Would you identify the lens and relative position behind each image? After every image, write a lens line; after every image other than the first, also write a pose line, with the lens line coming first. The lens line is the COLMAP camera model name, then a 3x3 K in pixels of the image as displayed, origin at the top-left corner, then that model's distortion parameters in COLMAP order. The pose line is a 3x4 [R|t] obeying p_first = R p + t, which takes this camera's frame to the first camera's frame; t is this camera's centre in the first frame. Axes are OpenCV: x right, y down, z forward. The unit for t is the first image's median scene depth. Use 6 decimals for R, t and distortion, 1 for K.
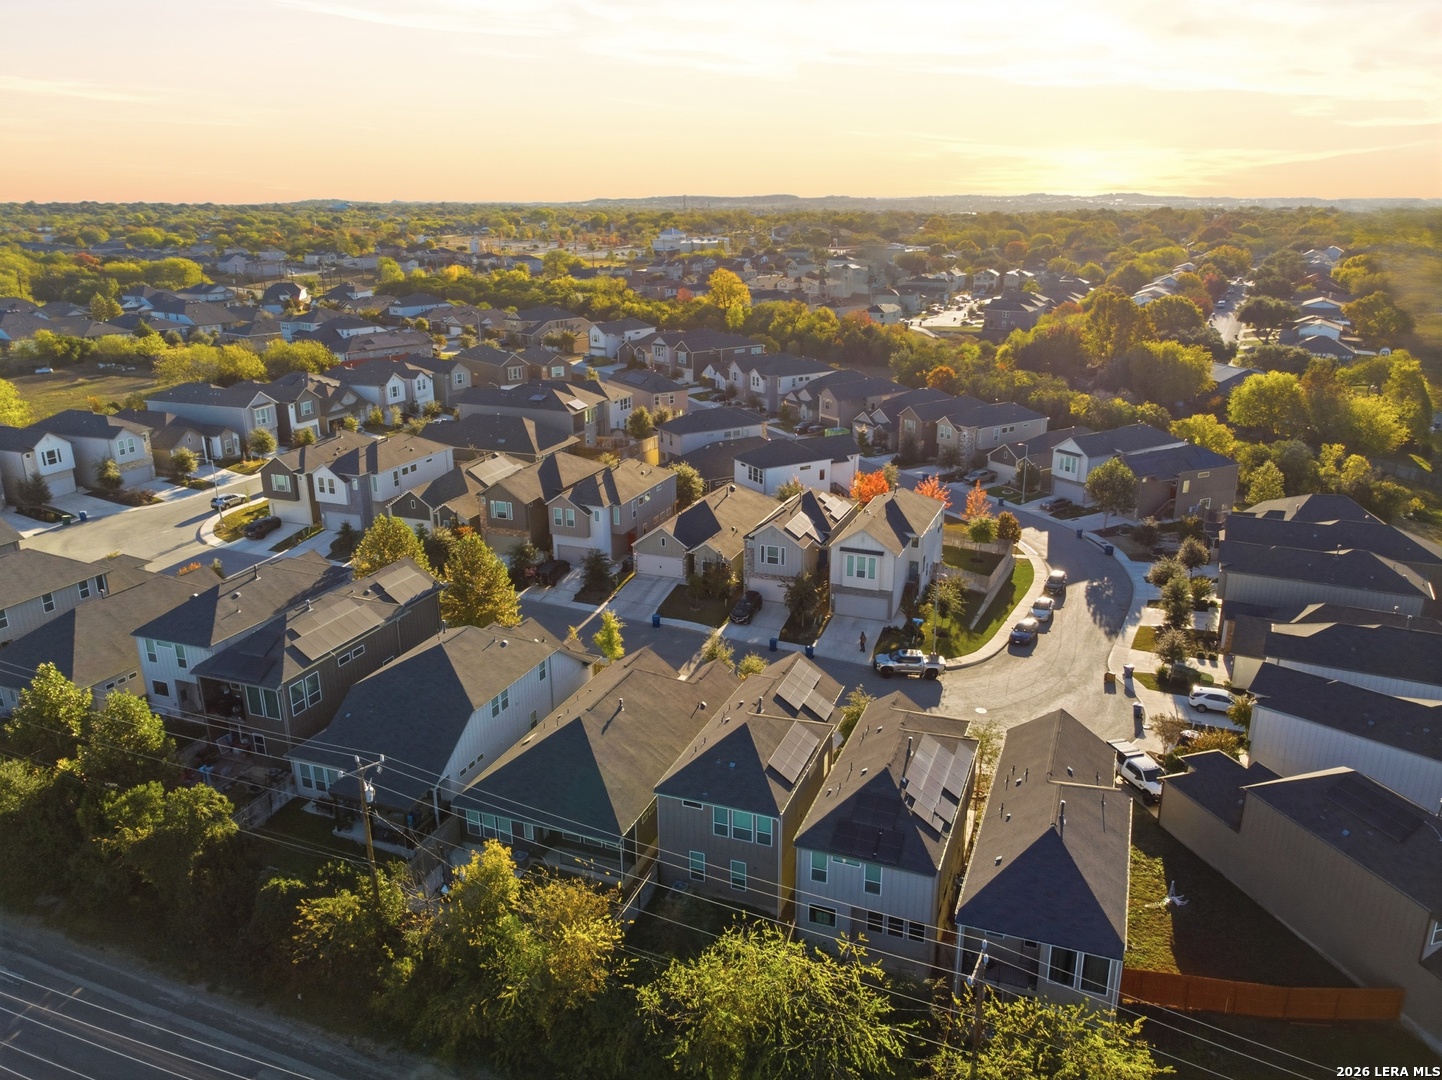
lens RADIAL K [[1062.7, 0, 720.5], [0, 1062.7, 552.3], [0, 0, 1]] dist [0.002868, 0.003389]
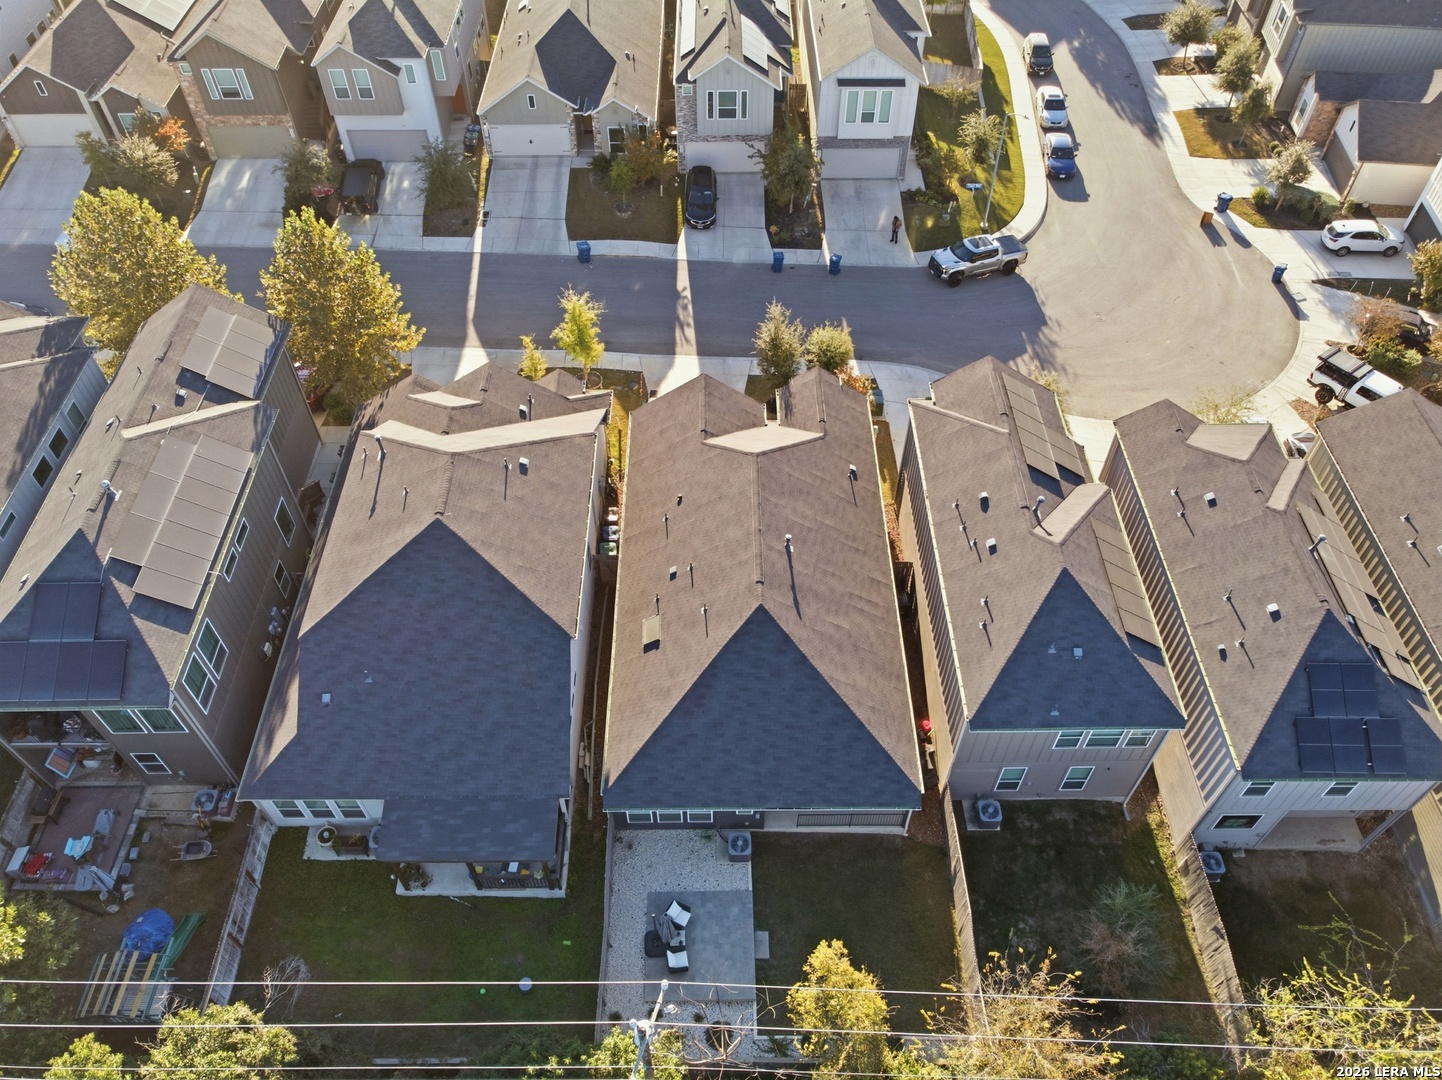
lens RADIAL K [[1062.7, 0, 720.5], [0, 1062.7, 552.3], [0, 0, 1]] dist [0.002868, 0.003389]
pose [[0.932074, -0.281245, 0.228339, -0.177512], [0.120565, 0.835198, 0.536571, -0.117148], [-0.341616, -0.472594, 0.812375, 0.351343]]
